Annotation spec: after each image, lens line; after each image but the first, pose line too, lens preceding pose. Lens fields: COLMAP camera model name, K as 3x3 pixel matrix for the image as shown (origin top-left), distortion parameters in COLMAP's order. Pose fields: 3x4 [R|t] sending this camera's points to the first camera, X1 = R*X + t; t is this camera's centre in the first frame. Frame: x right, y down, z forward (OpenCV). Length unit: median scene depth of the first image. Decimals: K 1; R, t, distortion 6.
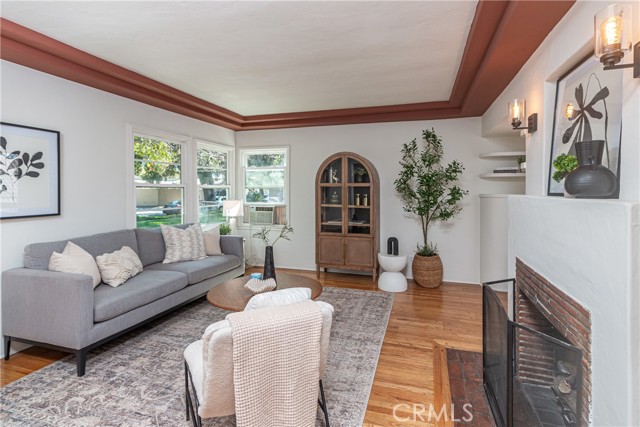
lens RADIAL K [[307.1, 0, 327.7], [0, 307.1, 195.4], [0, 0, 1]] dist [0.011623, 0.000122]
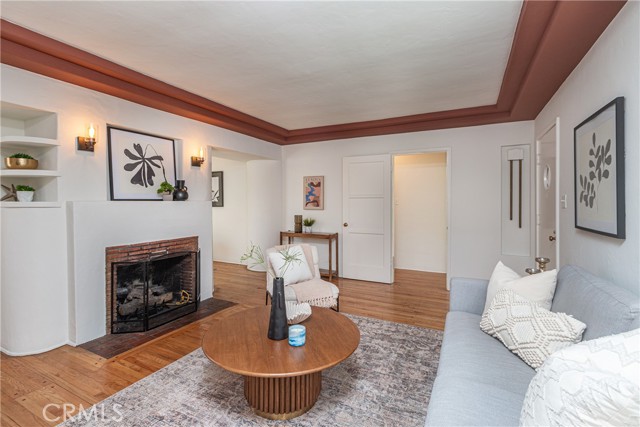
lens RADIAL K [[307.1, 0, 312.1], [0, 307.1, 204.5], [0, 0, 1]] dist [0.011623, 0.000122]
pose [[-0.981389, -0.005282, 0.191958, -0.308784], [-0.000022, 0.999625, 0.027398, -0.012816], [-0.192031, 0.026883, -0.981021, 1.301030]]
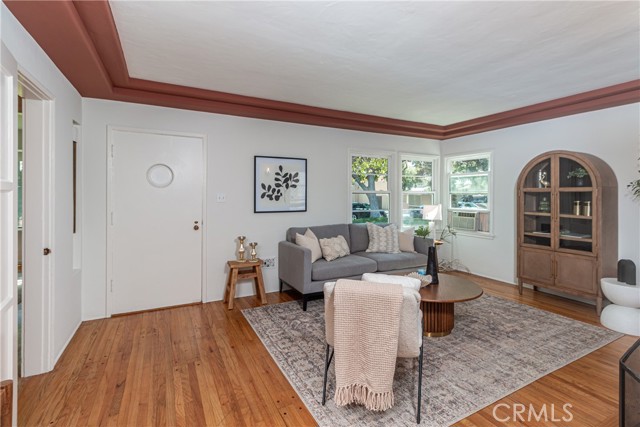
lens RADIAL K [[307.1, 0, 333.5], [0, 307.1, 196.4], [0, 0, 1]] dist [0.011623, 0.000122]
pose [[0.726205, 0.003592, -0.687468, 0.247207], [-0.013587, 0.999866, -0.009128, -0.000529], [0.687343, 0.015970, 0.726157, -0.038987]]
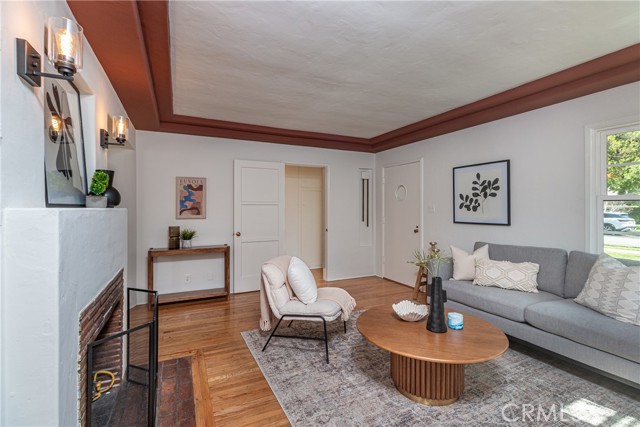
lens RADIAL K [[307.1, 0, 324.3], [0, 307.1, 207.3], [0, 0, 1]] dist [0.011623, 0.000122]
pose [[-0.724609, -0.004311, -0.689147, 0.422379], [-0.013619, 0.999875, 0.008065, -0.007975], [0.689026, 0.015230, -0.724577, 1.068148]]
